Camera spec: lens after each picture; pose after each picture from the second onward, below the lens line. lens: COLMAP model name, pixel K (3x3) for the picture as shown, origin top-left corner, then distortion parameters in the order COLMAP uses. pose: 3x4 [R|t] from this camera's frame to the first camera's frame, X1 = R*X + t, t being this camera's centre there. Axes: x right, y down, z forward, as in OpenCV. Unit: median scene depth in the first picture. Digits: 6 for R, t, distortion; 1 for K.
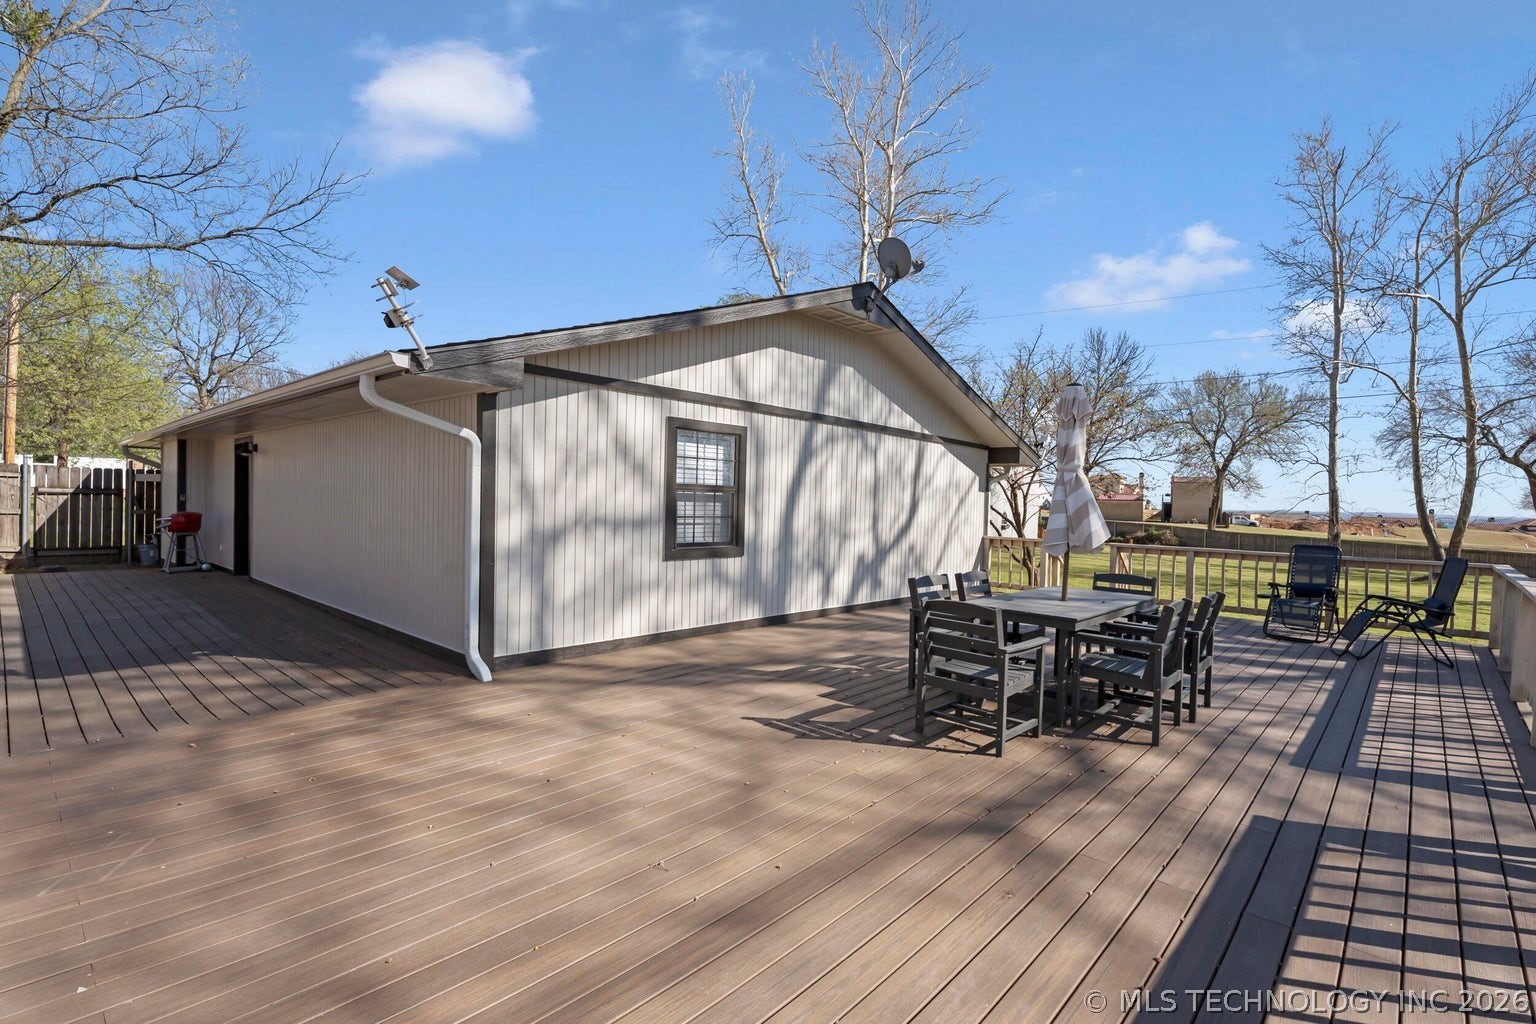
lens RADIAL K [[687.5, 0, 749.8], [0, 687.5, 507.0], [0, 0, 1]] dist [0.000547, 0.000423]
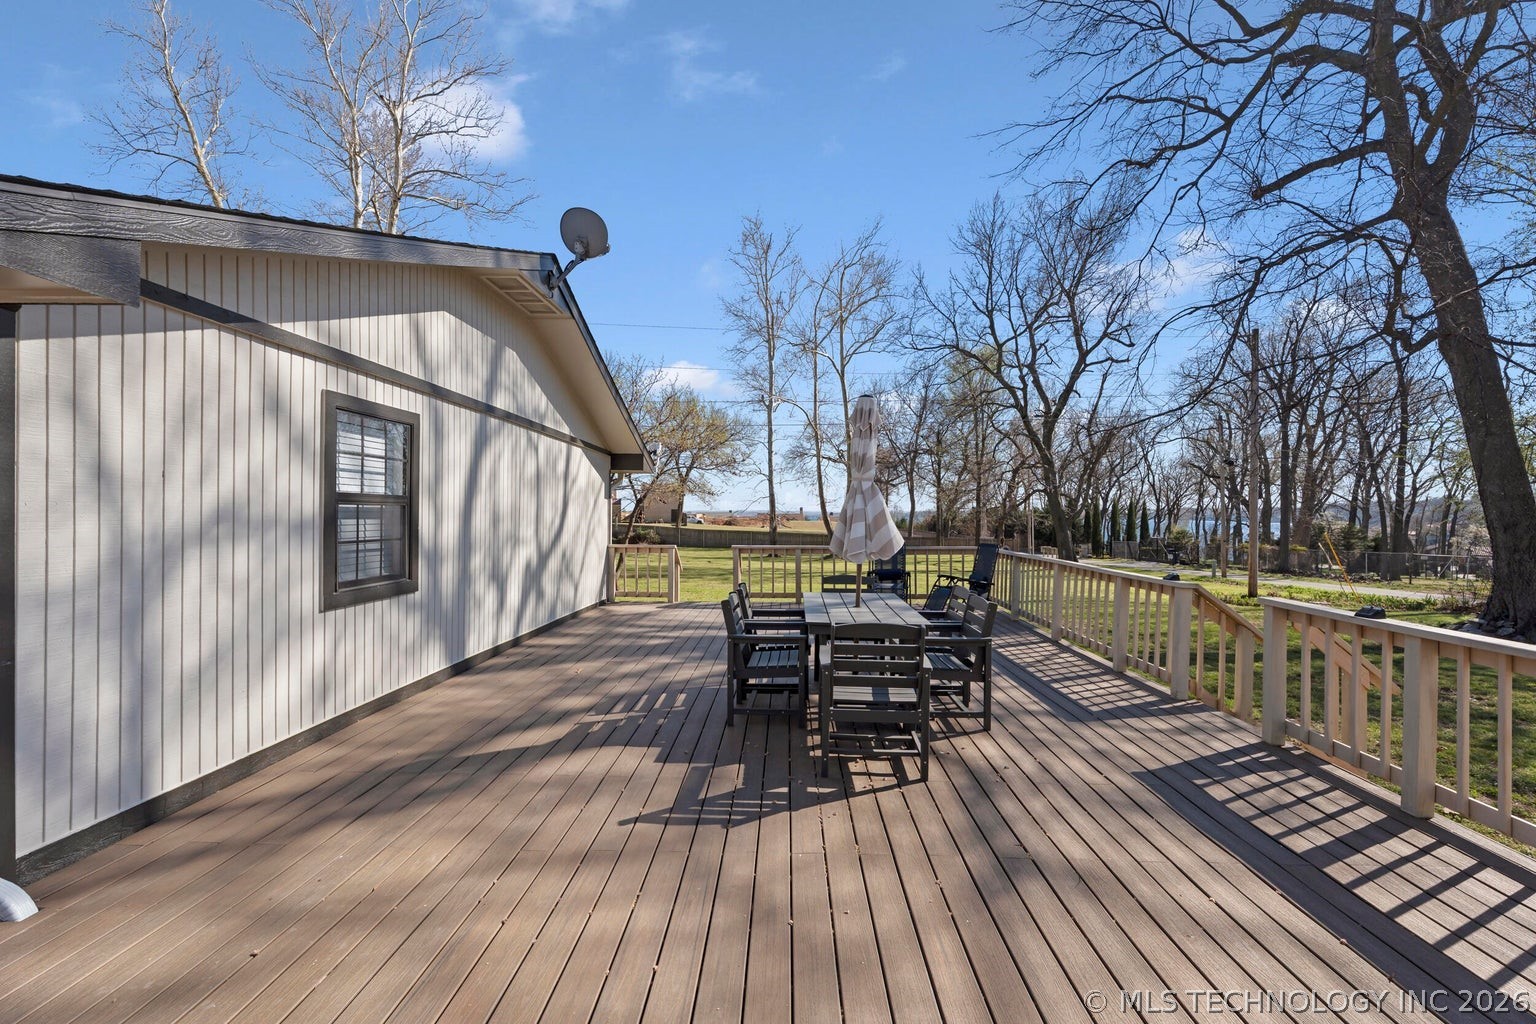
lens RADIAL K [[687.5, 0, 760.8], [0, 687.5, 512.4], [0, 0, 1]] dist [0.000547, 0.000423]
pose [[0.755252, -0.022523, 0.655048, -0.226408], [0.022815, 0.999707, 0.008068, -0.011040], [-0.655038, 0.008851, 0.755544, 0.228823]]
